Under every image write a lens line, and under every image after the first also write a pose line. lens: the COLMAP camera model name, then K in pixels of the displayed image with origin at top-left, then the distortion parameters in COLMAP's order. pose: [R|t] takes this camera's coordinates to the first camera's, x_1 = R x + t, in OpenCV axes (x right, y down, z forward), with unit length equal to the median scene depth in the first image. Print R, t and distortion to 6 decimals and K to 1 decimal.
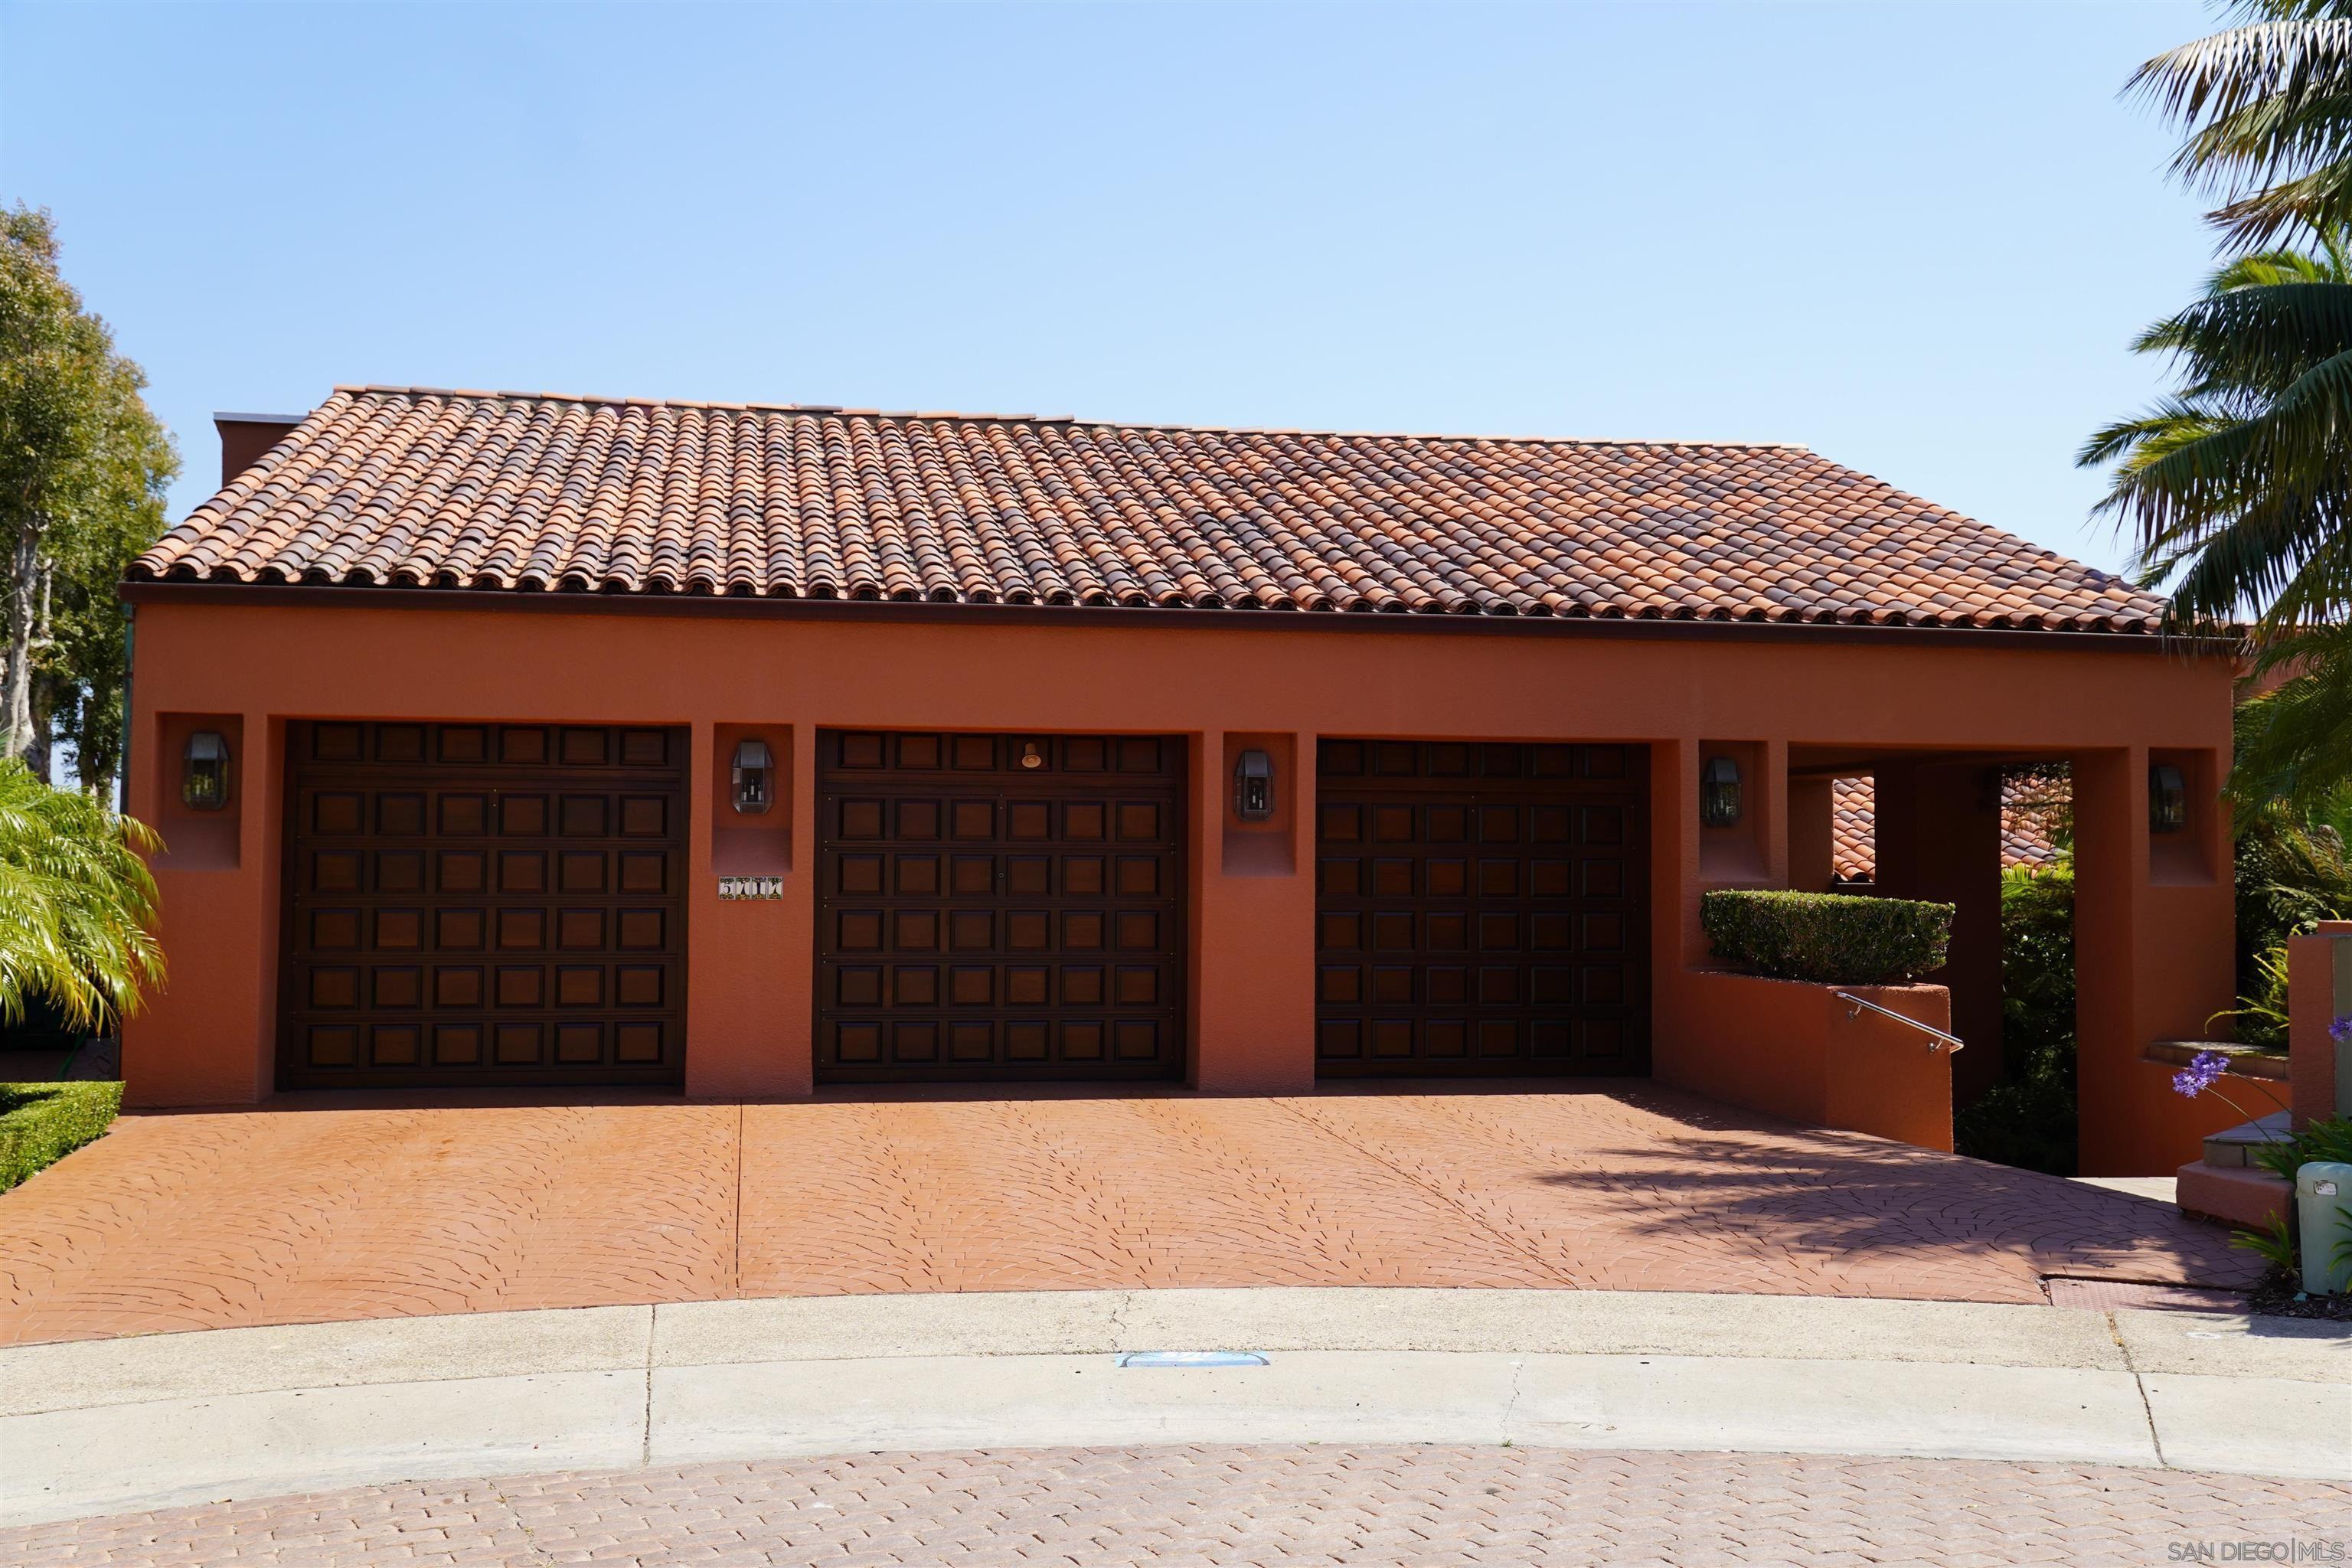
lens RADIAL K [[2911.8, 0, 1175.8], [0, 2911.8, 783.0], [0, 0, 1]] dist [0.007146, 0.000000]
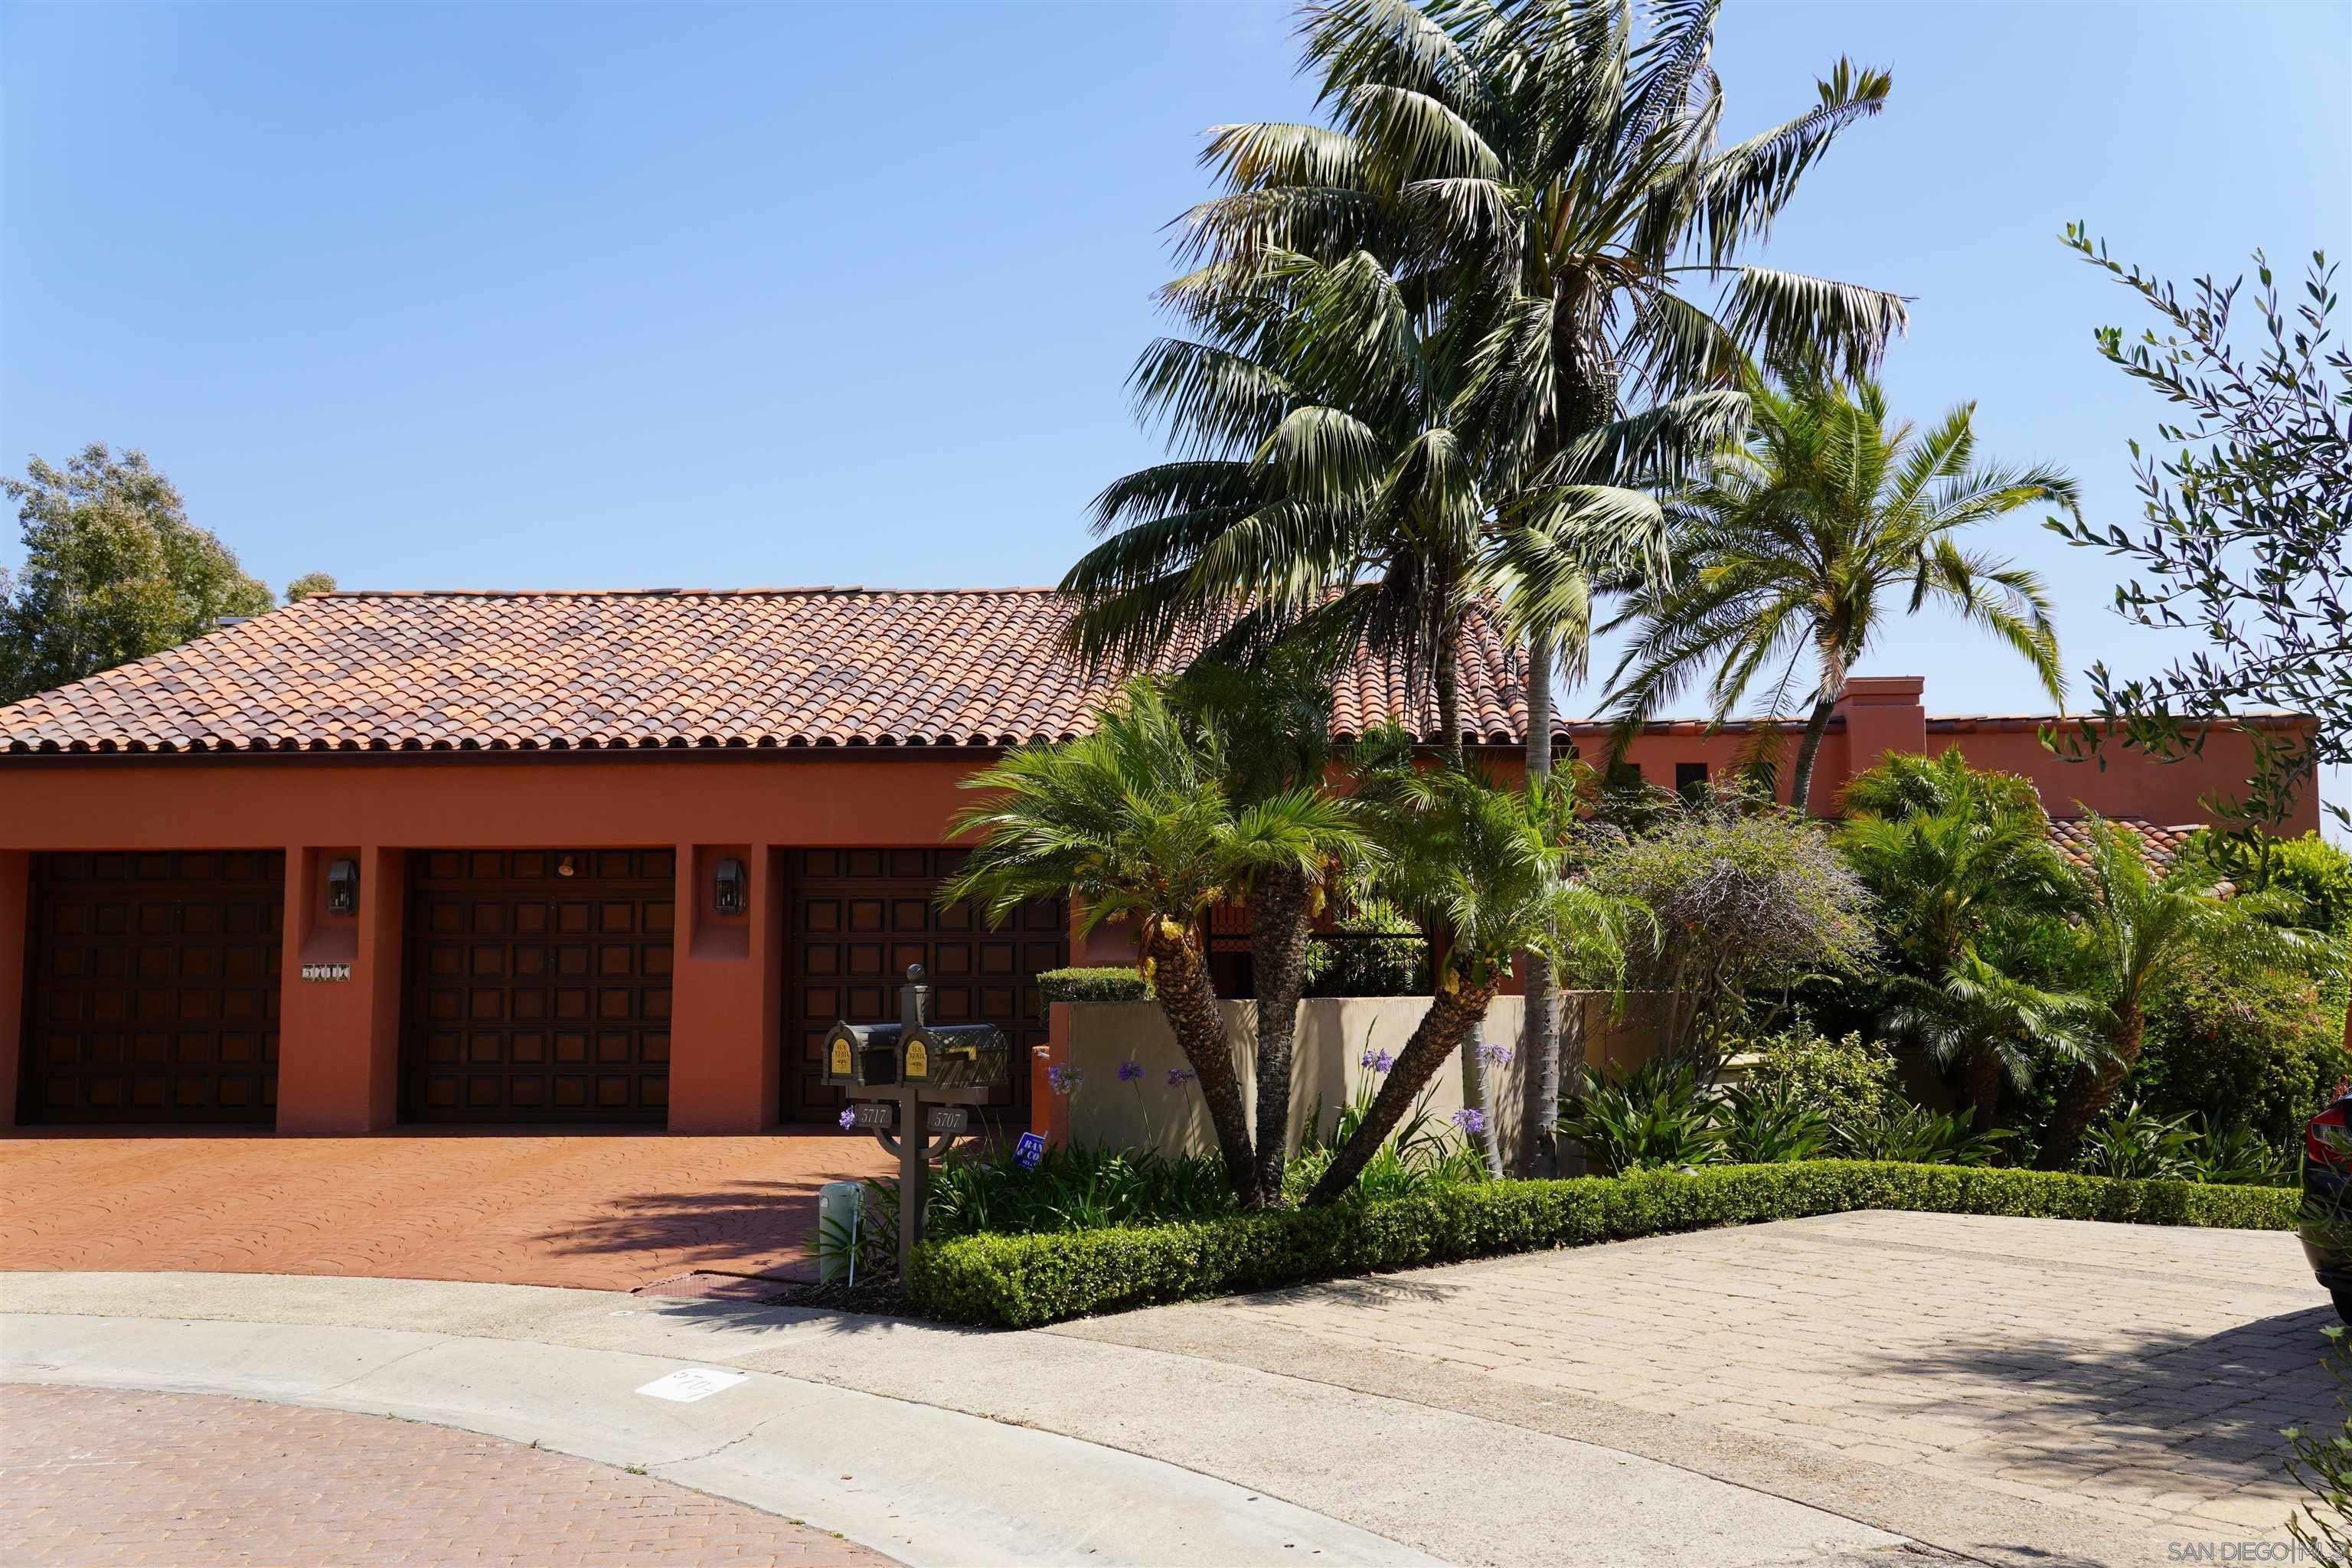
lens RADIAL K [[2258.2, 0, 1176.5], [0, 2258.2, 784.1], [0, 0, 1]] dist [-0.023779, 0.000000]
pose [[0.962263, -0.032598, -0.270163, 0.472873], [0.020331, 0.998636, -0.048081, 0.007514], [0.271362, 0.040774, 0.961613, 0.121578]]
